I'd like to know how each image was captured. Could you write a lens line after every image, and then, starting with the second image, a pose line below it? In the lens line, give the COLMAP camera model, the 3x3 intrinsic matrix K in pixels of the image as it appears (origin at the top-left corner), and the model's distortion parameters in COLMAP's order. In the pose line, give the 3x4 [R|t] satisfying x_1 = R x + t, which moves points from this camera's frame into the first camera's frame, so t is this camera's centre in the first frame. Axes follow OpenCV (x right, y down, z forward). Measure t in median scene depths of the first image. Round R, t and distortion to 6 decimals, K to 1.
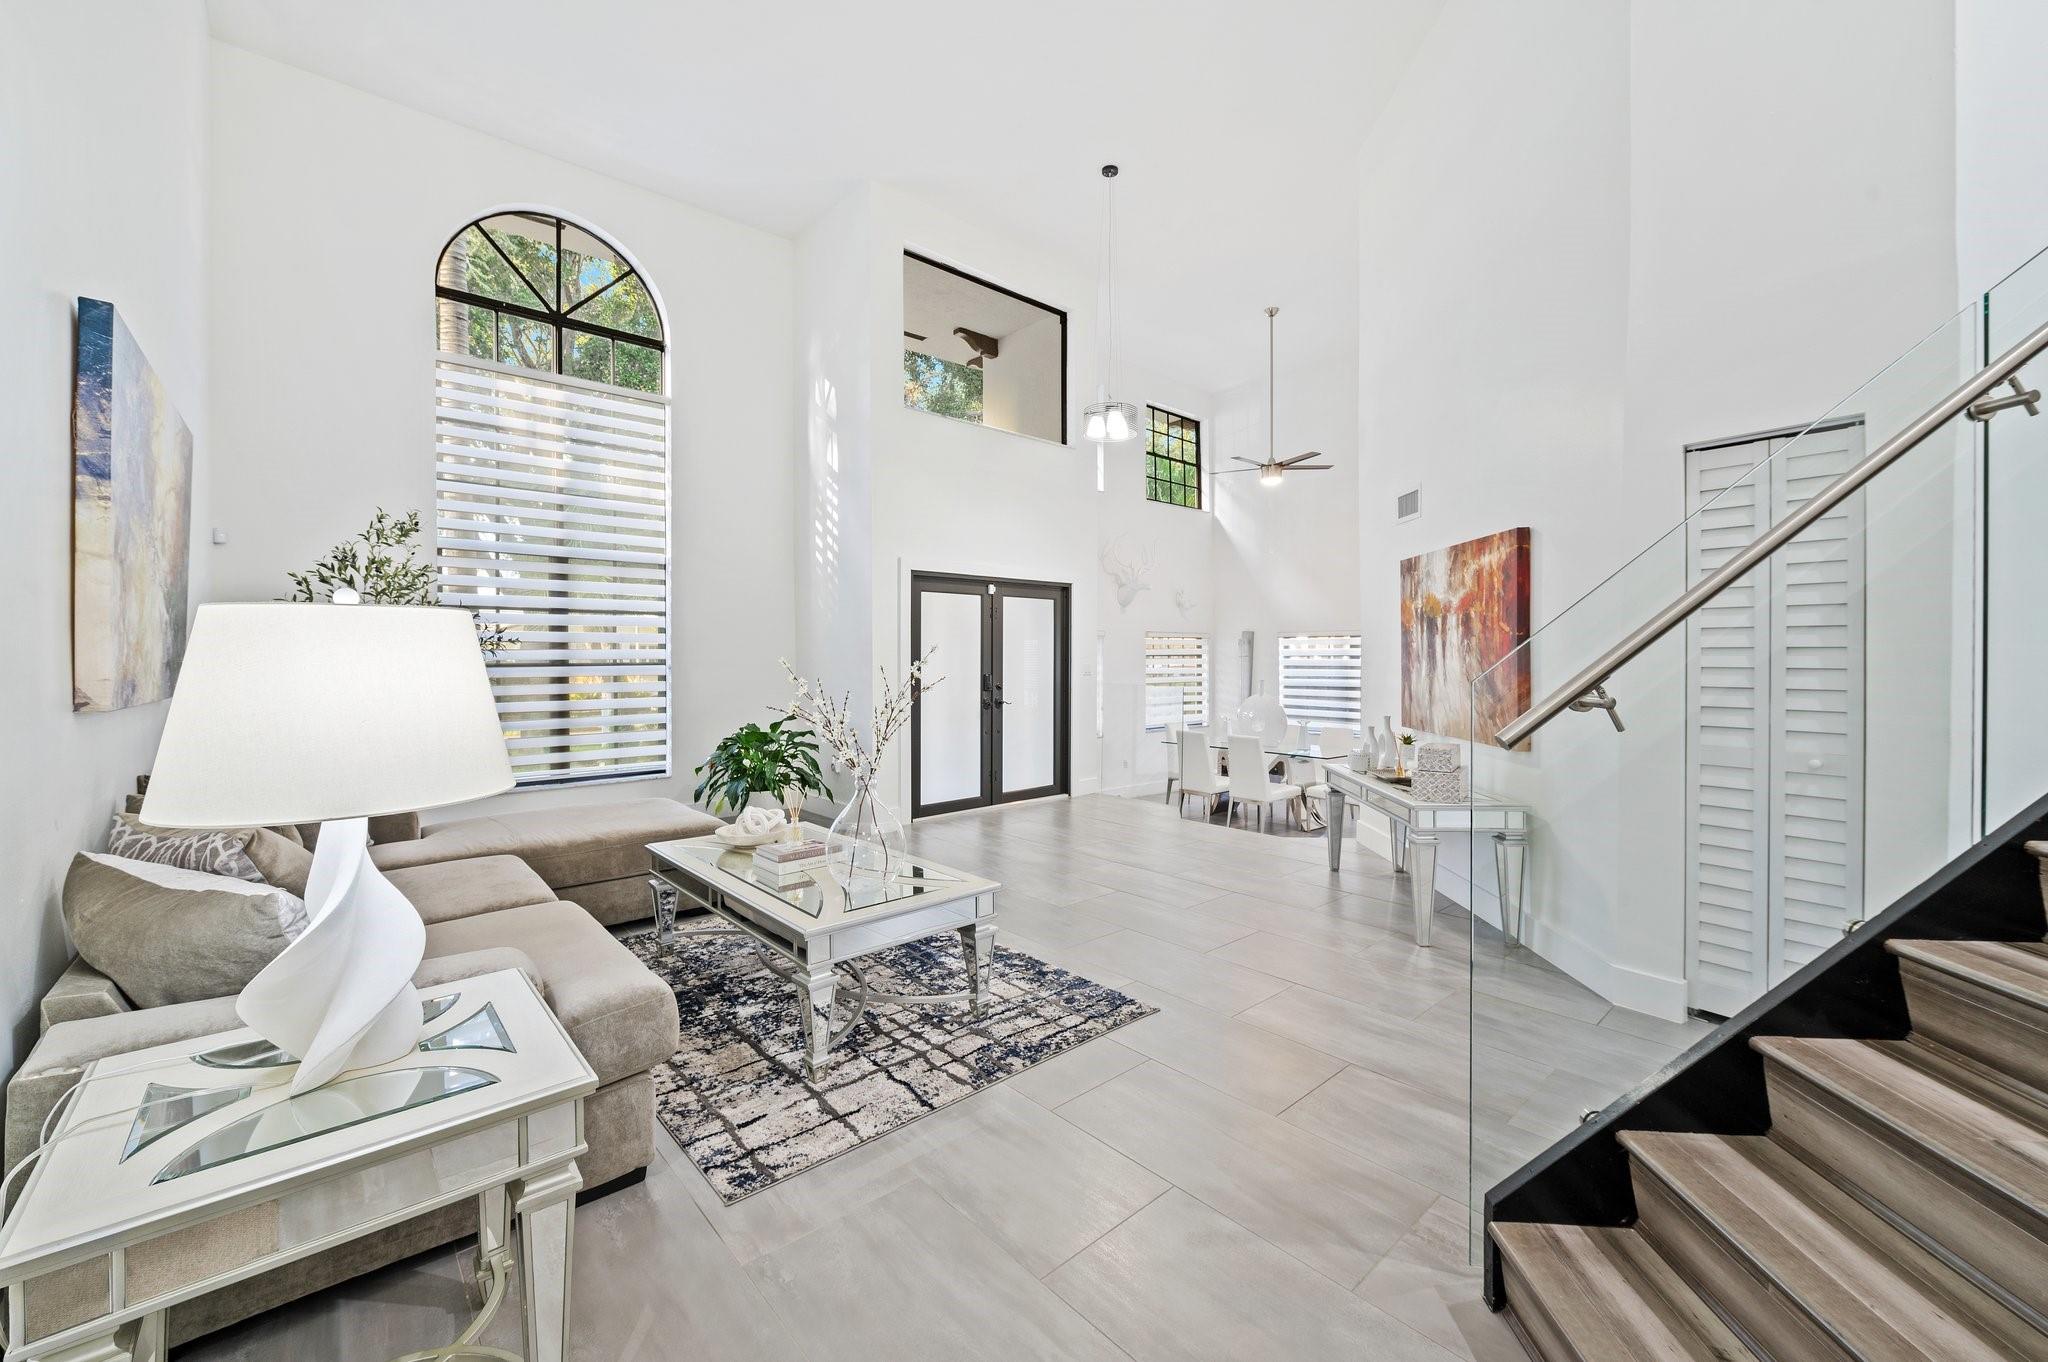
lens RADIAL K [[833.0, 0, 1033.1], [0, 833.0, 654.3], [0, 0, 1]] dist [-0.002196, -0.000081]
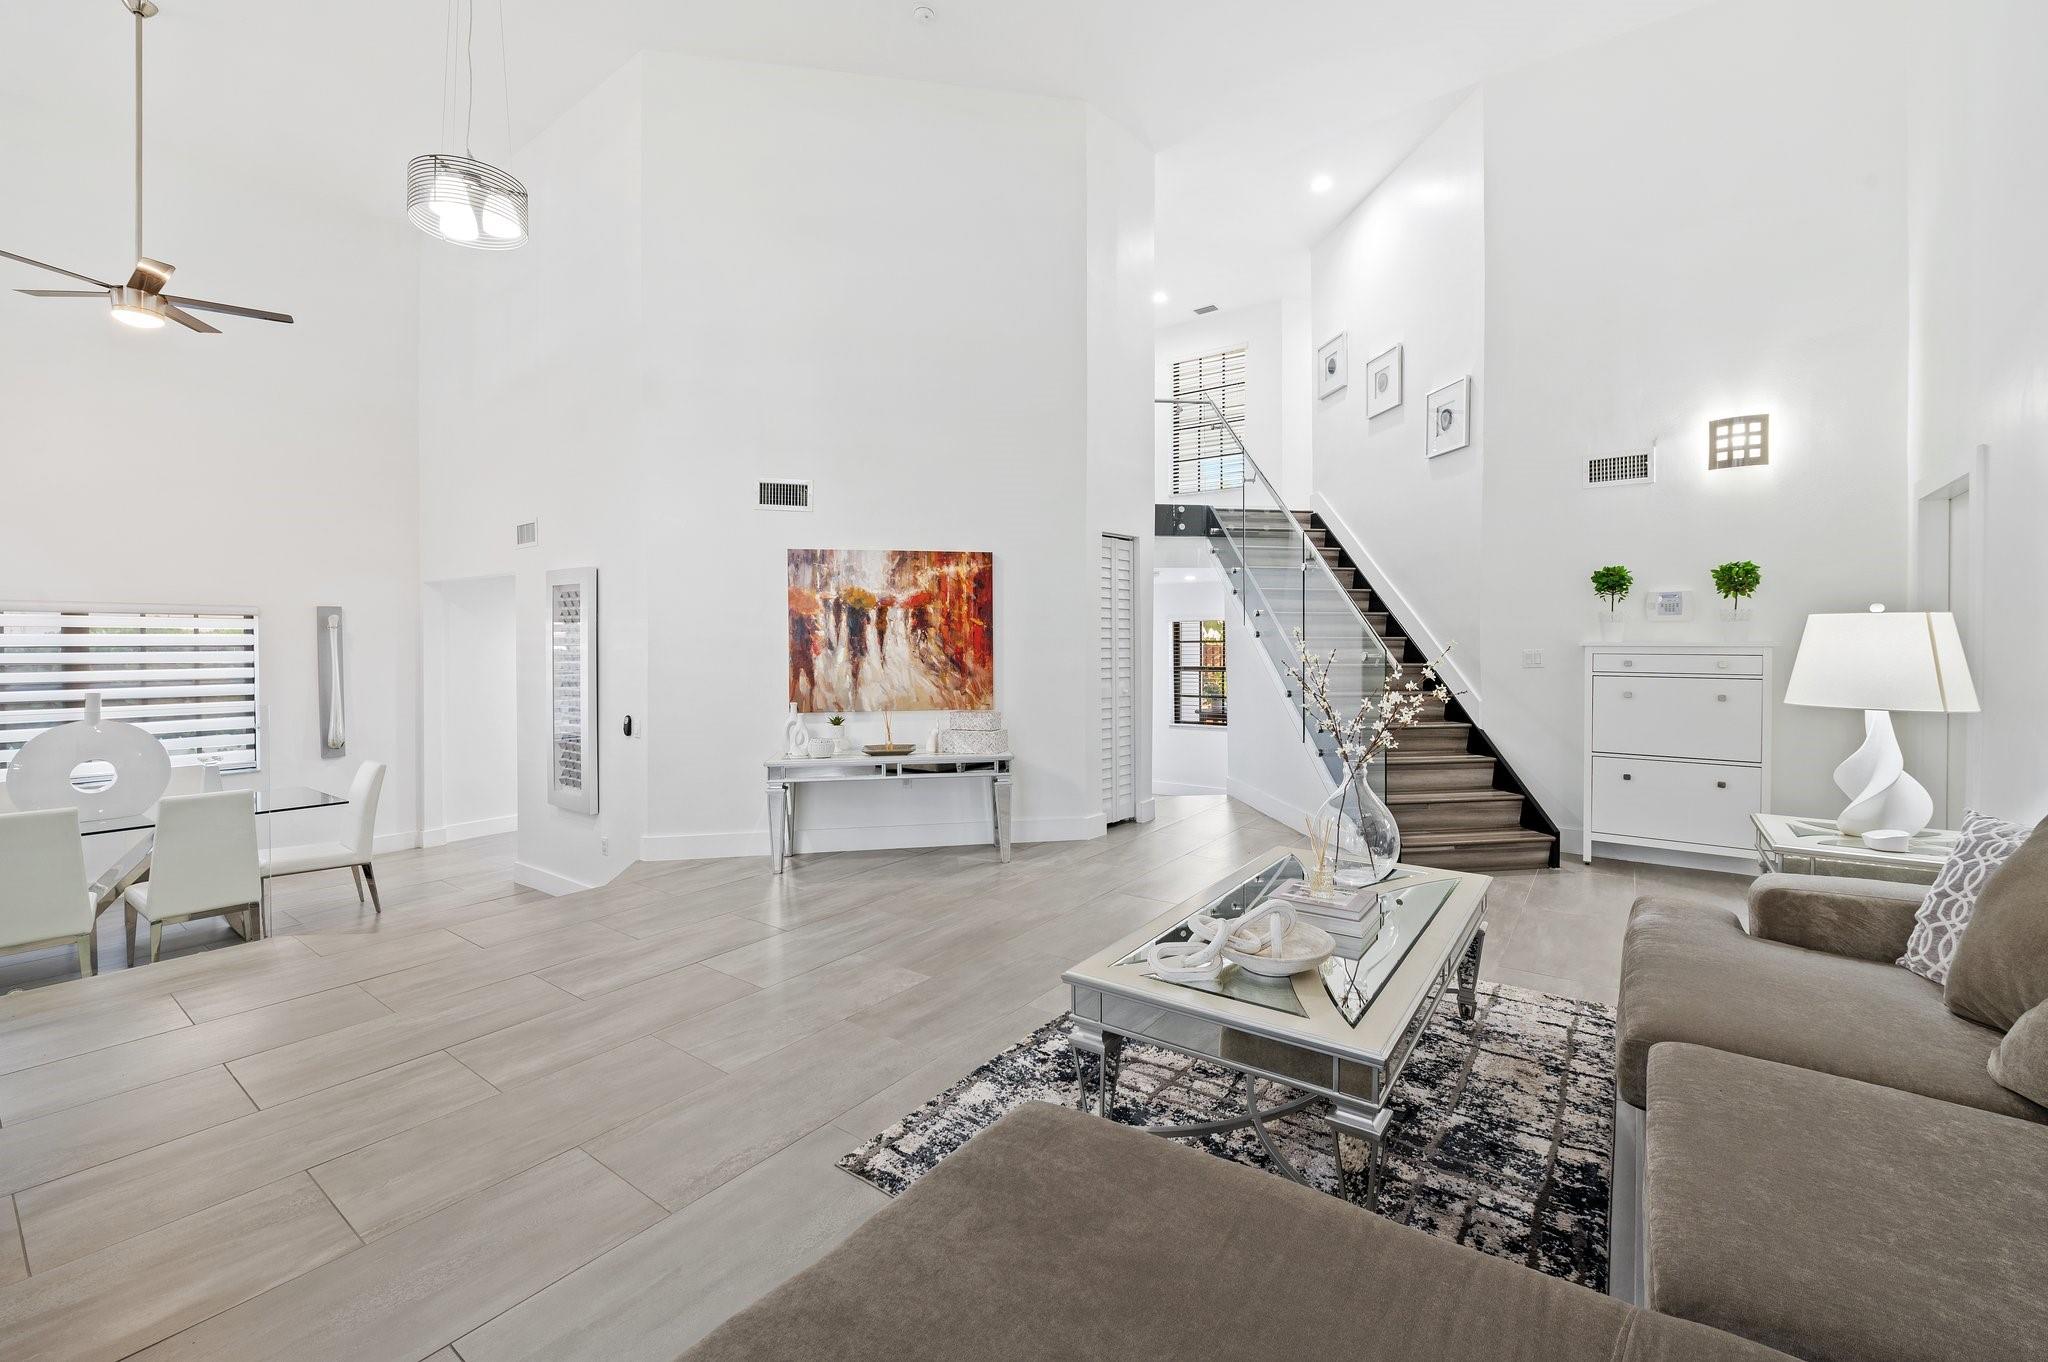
lens RADIAL K [[844.8, 0, 1031.1], [0, 844.8, 675.0], [0, 0, 1]] dist [-0.011596, 0.000049]
pose [[-0.228763, -0.033002, 0.972923, -0.747126], [0.005630, 0.999364, 0.035223, 0.006714], [-0.973466, 0.013535, -0.228432, 1.127492]]
